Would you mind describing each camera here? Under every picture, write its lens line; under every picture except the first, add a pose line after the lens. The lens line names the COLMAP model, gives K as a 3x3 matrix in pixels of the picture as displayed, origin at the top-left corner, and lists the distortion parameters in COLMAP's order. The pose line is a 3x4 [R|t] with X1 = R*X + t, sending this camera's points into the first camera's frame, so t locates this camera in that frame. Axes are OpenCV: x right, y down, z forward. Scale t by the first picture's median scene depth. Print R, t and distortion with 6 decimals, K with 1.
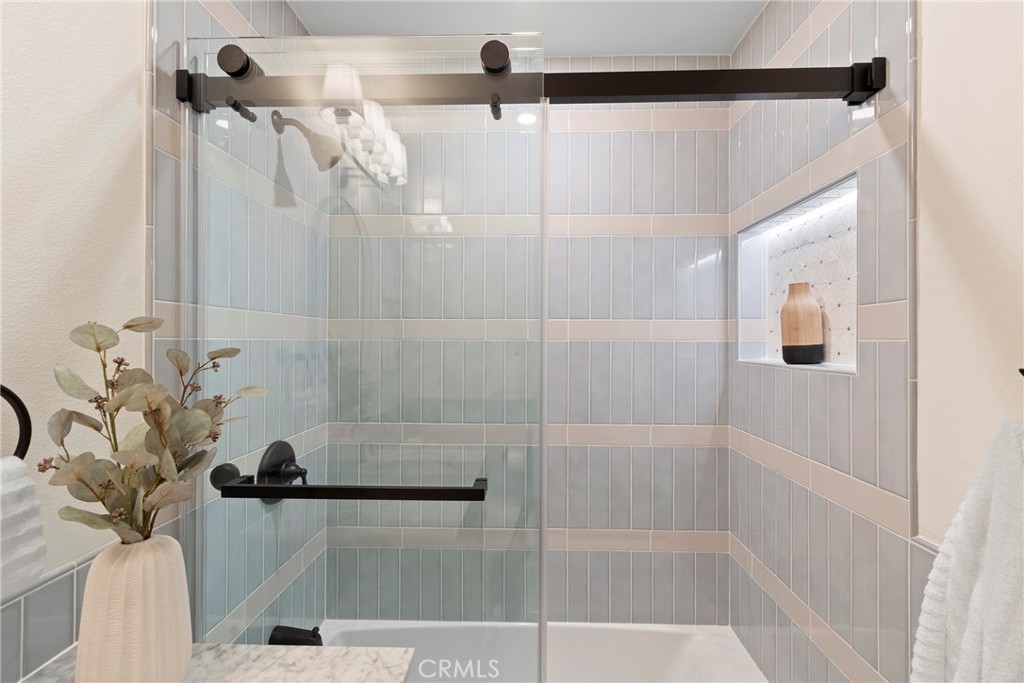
lens RADIAL K [[455.0, 0, 514.5], [0, 455.0, 340.3], [0, 0, 1]] dist [-0.001182, -0.000458]
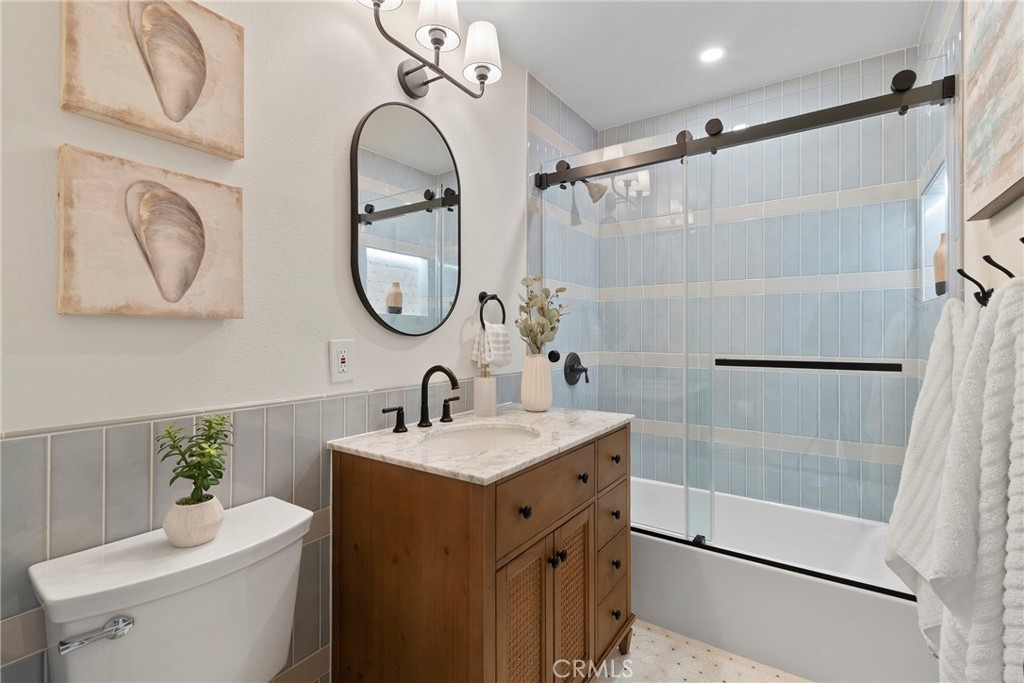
lens RADIAL K [[456.3, 0, 512.5], [0, 456.3, 334.1], [0, 0, 1]] dist [-0.000210, -0.000197]
pose [[0.840863, -0.002346, -0.541242, 0.290887], [0.003726, 0.999992, 0.001454, 0.150092], [0.541234, -0.003239, 0.840866, -0.725653]]
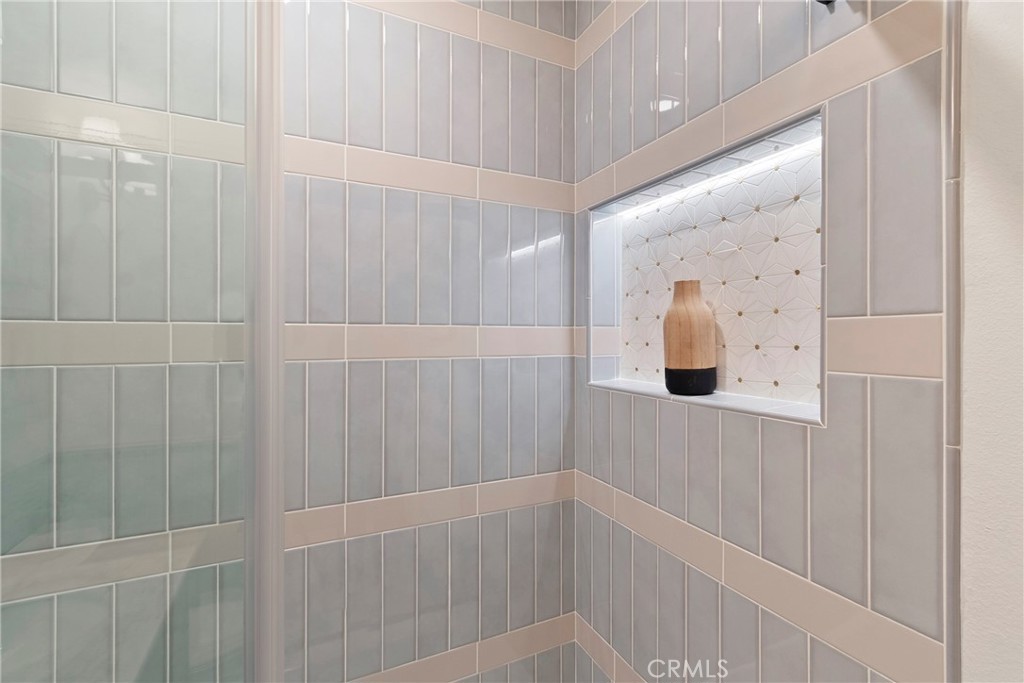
lens RADIAL K [[455.0, 0, 514.5], [0, 455.0, 340.3], [0, 0, 1]] dist [-0.001182, -0.000458]
pose [[0.889133, -0.004031, 0.457632, 0.055628], [-0.000709, 0.999948, 0.010186, -0.038985], [-0.457649, -0.009381, 0.889084, 0.483716]]
